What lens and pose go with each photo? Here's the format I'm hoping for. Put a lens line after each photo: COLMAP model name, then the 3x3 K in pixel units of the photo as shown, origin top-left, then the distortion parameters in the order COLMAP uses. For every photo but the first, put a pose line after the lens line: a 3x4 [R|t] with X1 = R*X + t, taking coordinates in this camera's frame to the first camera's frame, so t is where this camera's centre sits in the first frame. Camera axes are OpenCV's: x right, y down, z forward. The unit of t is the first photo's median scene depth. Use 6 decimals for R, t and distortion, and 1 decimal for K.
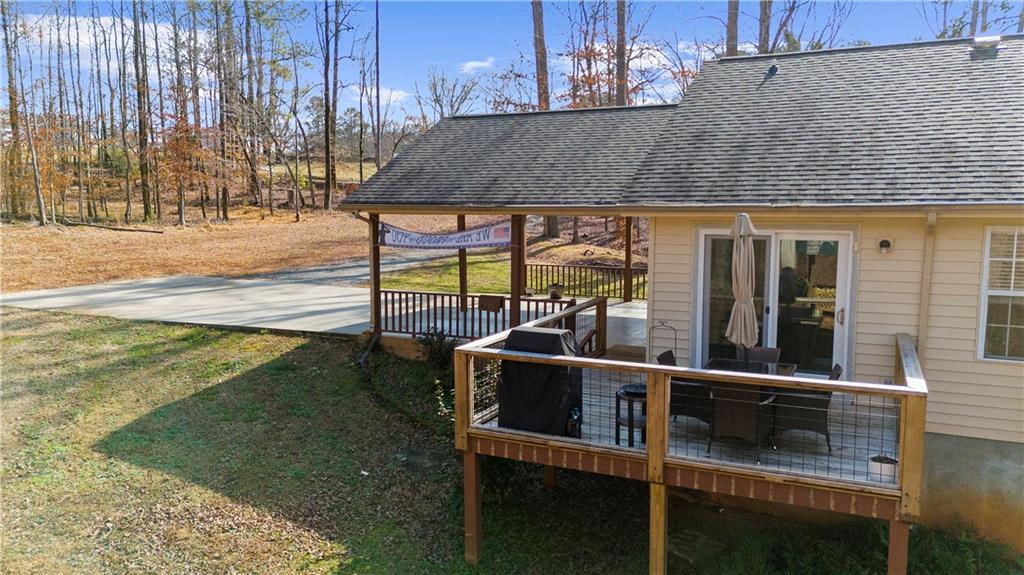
lens RADIAL K [[750.8, 0, 512.2], [0, 750.8, 290.0], [0, 0, 1]] dist [0.062758, -0.031851]
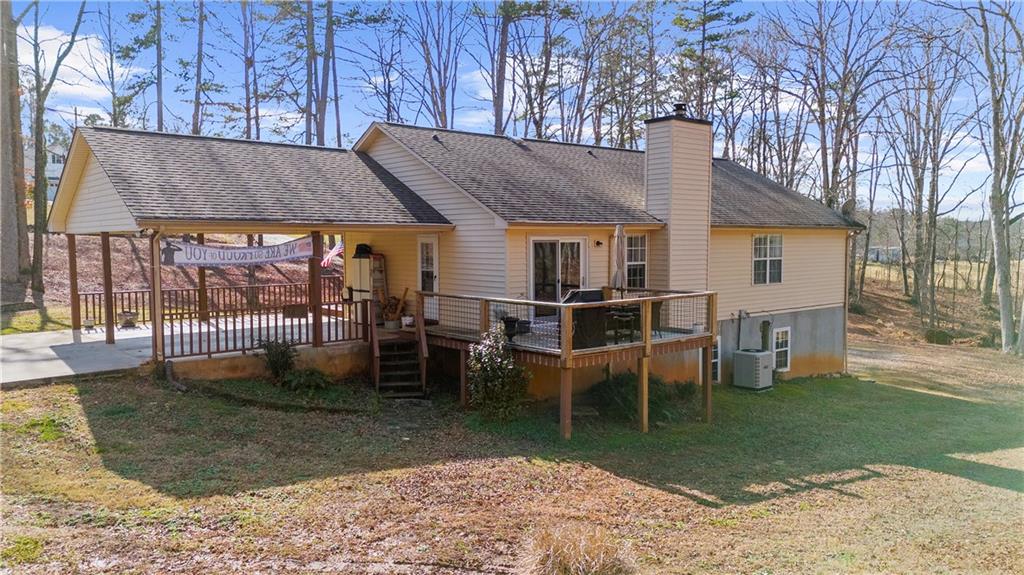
lens RADIAL K [[750.8, 0, 515.3], [0, 750.8, 284.9], [0, 0, 1]] dist [0.062758, -0.031851]
pose [[0.405006, -0.054684, 0.912677, -0.988931], [0.110382, 0.993833, 0.010564, 0.003785], [-0.907626, 0.096464, 0.408545, 0.267368]]
